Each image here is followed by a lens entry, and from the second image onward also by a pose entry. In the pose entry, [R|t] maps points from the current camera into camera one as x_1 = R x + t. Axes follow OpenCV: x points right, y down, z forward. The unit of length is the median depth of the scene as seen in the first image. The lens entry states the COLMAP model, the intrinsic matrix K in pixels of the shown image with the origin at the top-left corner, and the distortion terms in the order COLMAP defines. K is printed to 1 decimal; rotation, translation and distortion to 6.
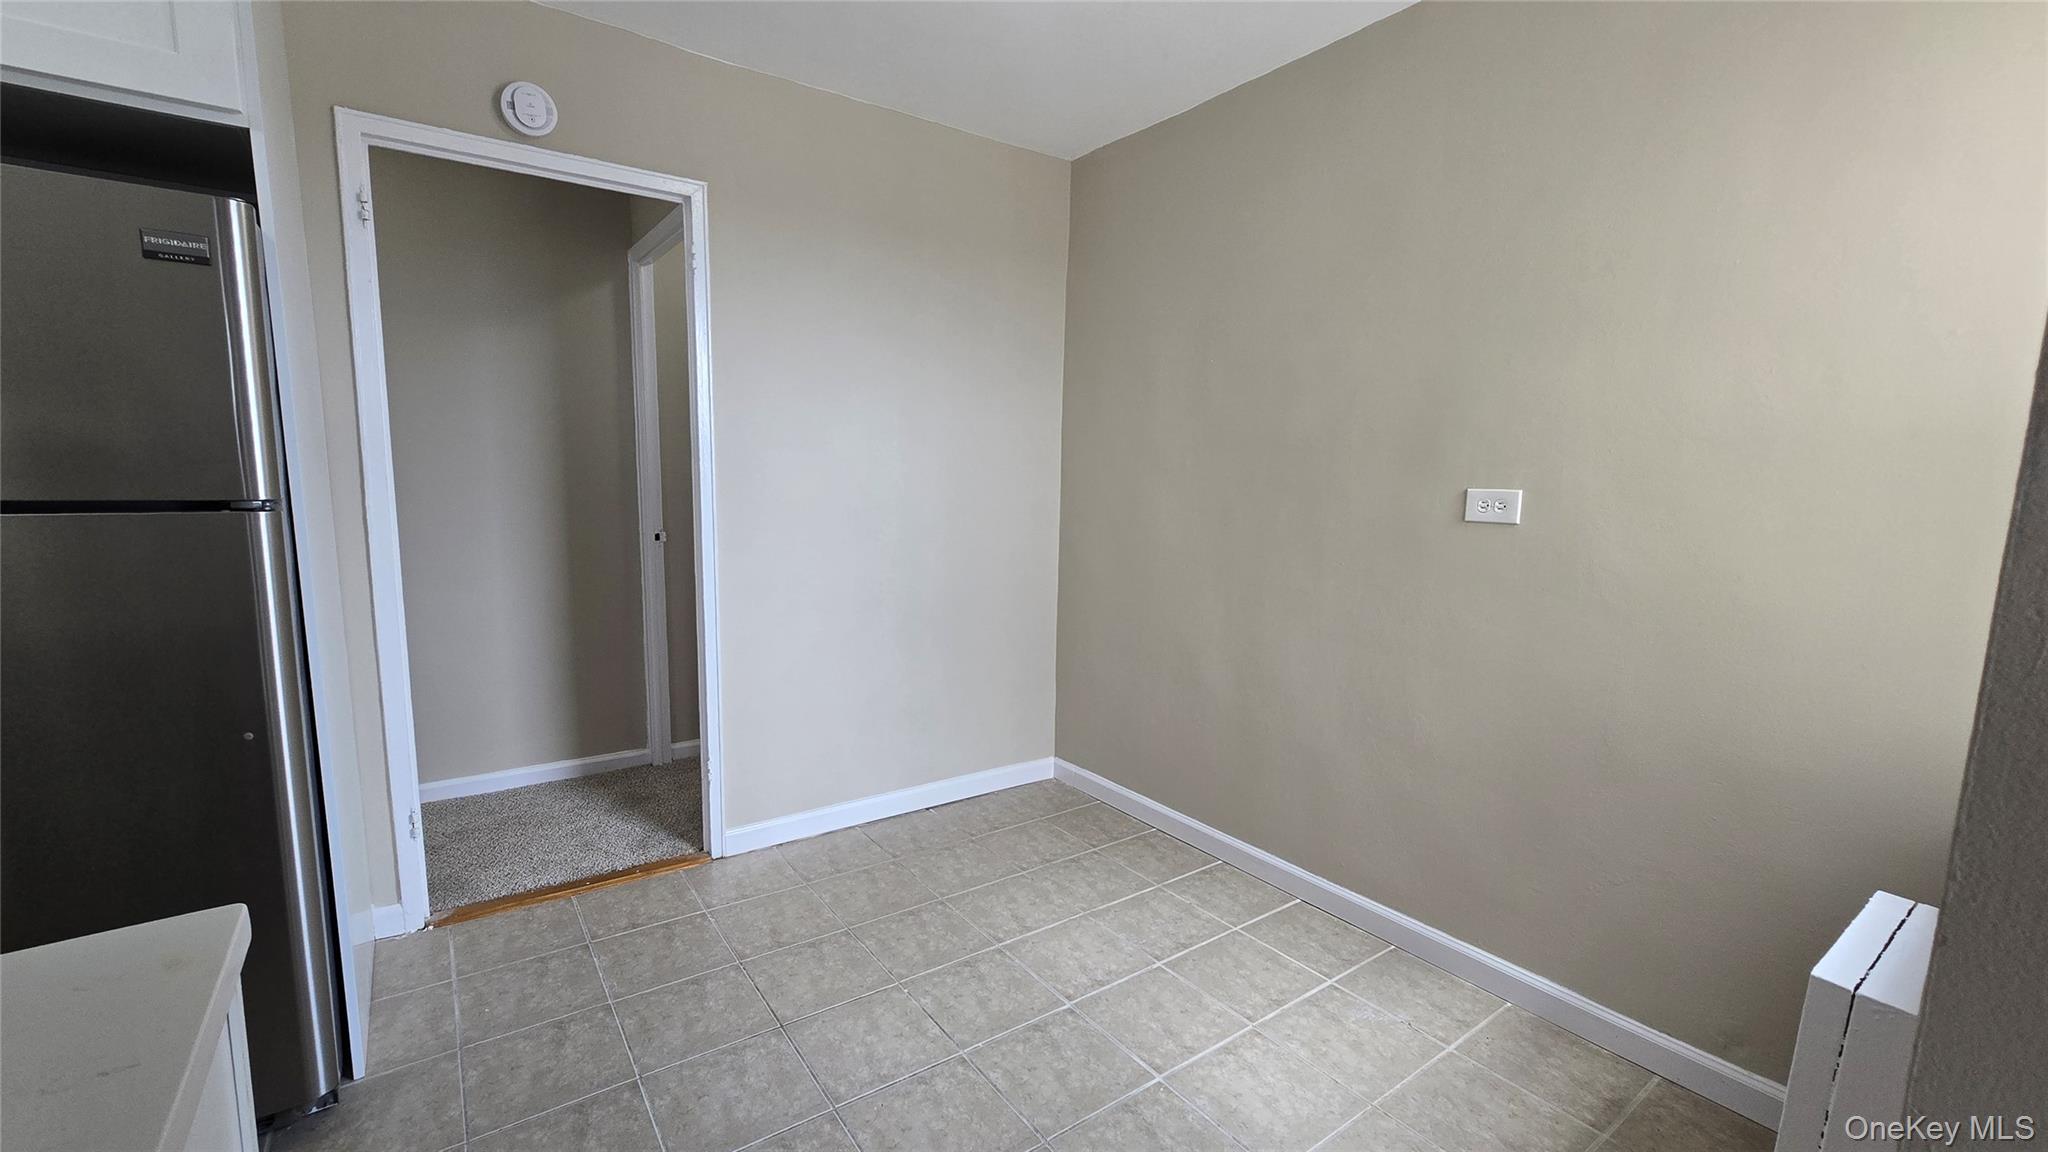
lens RADIAL K [[841.6, 0, 1024.7], [0, 841.6, 575.9], [0, 0, 1]] dist [0.001535, 0.000312]
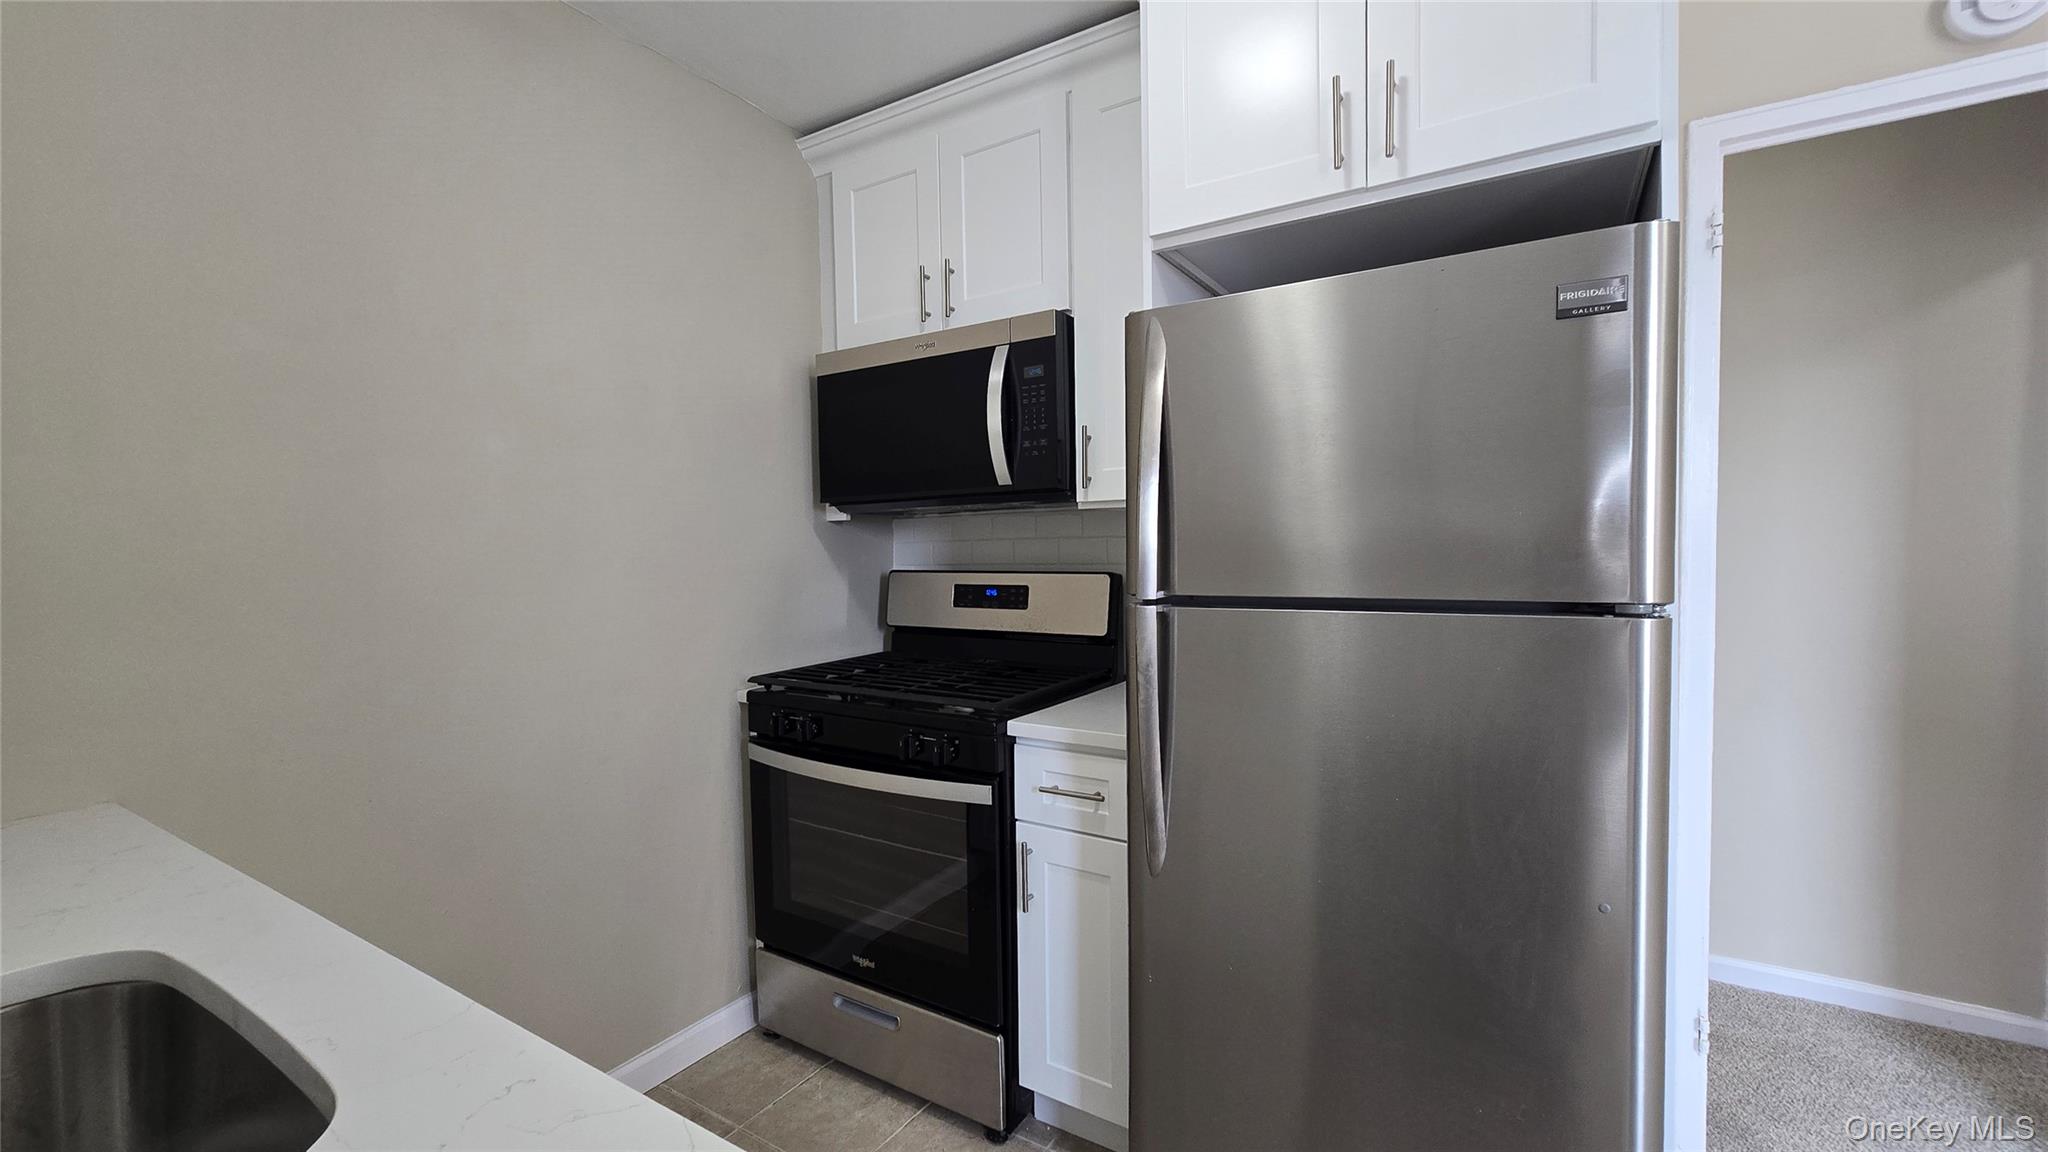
lens RADIAL K [[841.6, 0, 1018.3], [0, 841.6, 579.0], [0, 0, 1]] dist [0.001535, 0.000312]
pose [[0.381237, 0.011939, -0.924400, -0.330075], [-0.102584, 0.994288, -0.029466, -0.024635], [0.918768, 0.106062, 0.380285, 0.144960]]
